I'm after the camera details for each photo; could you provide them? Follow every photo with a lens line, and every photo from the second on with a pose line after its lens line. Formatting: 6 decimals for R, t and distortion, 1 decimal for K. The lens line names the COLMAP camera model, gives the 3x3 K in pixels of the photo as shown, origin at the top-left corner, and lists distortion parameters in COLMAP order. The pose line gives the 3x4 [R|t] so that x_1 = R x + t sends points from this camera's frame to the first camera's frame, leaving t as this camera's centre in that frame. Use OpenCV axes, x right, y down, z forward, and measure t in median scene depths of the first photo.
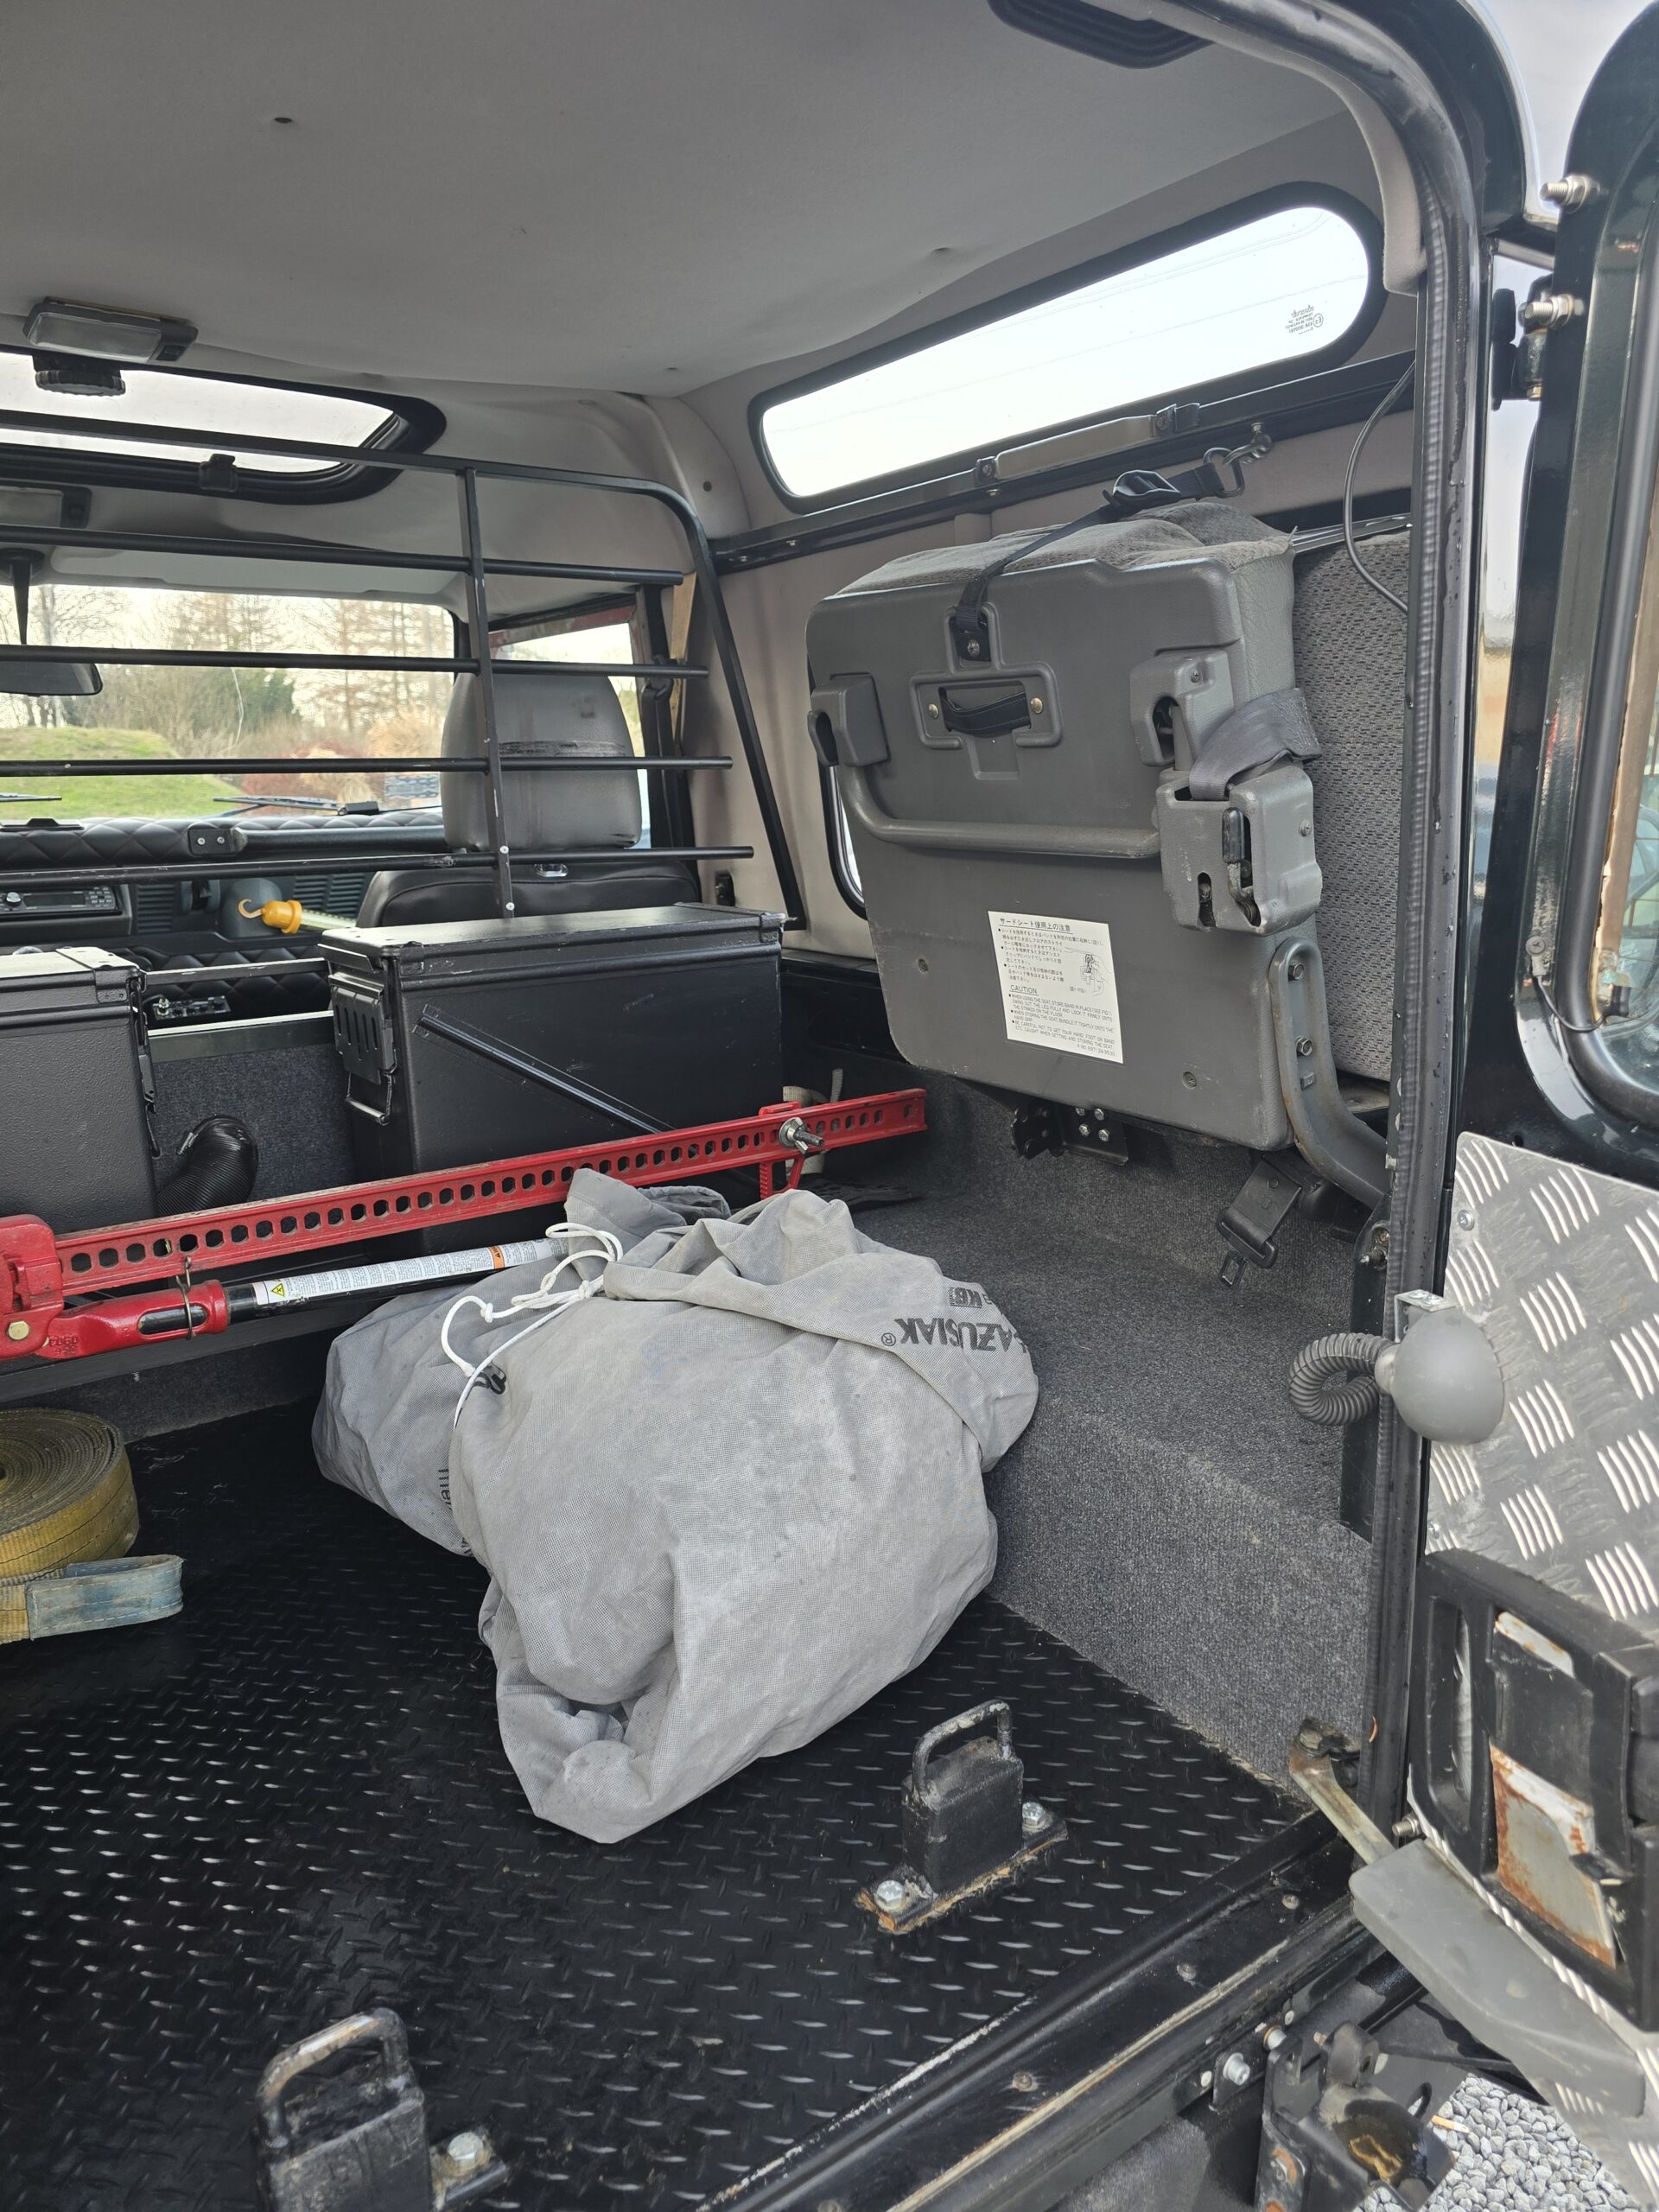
lens RADIAL K [[1478.7, 0, 842.0], [0, 1478.7, 1105.4], [0, 0, 1]] dist [0.043010, -0.038211]
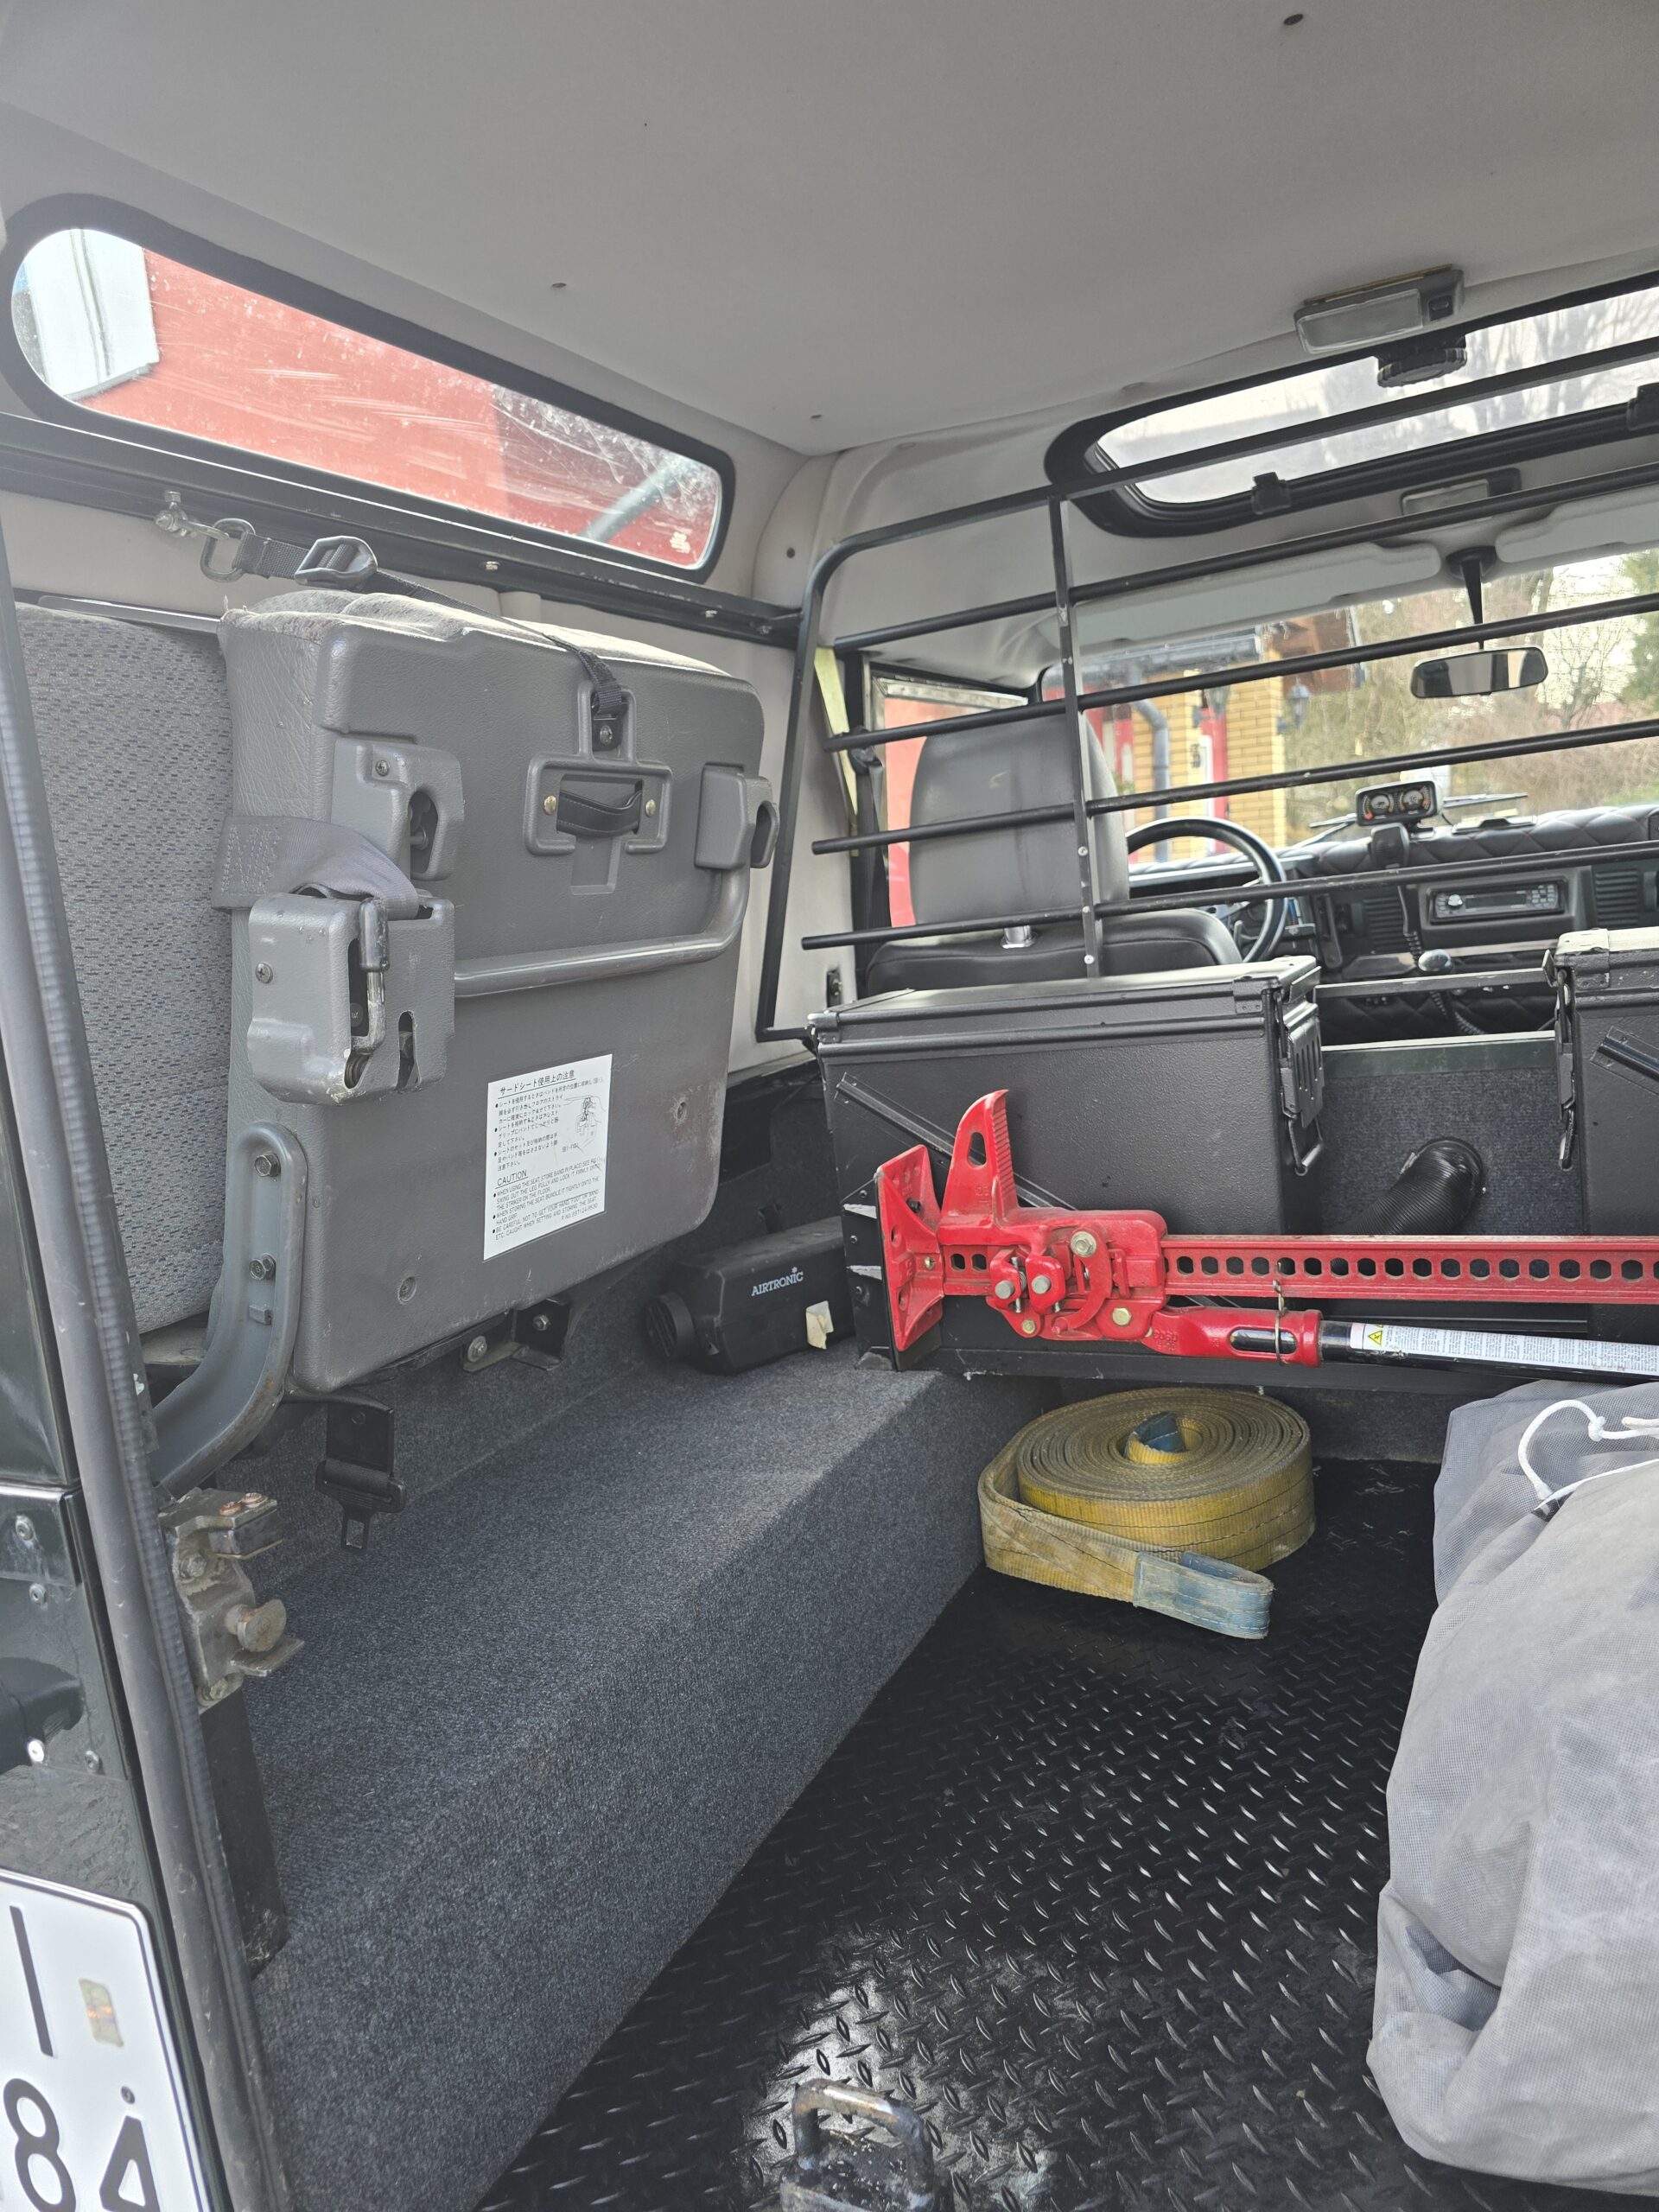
lens RADIAL K [[1478.7, 0, 845.0], [0, 1478.7, 1120.1], [0, 0, 1]] dist [0.043010, -0.038211]
pose [[0.478880, 0.098606, -0.872325, 0.260599], [-0.085550, 0.994184, 0.065416, -0.041234], [0.873702, 0.043301, 0.484531, 0.297936]]
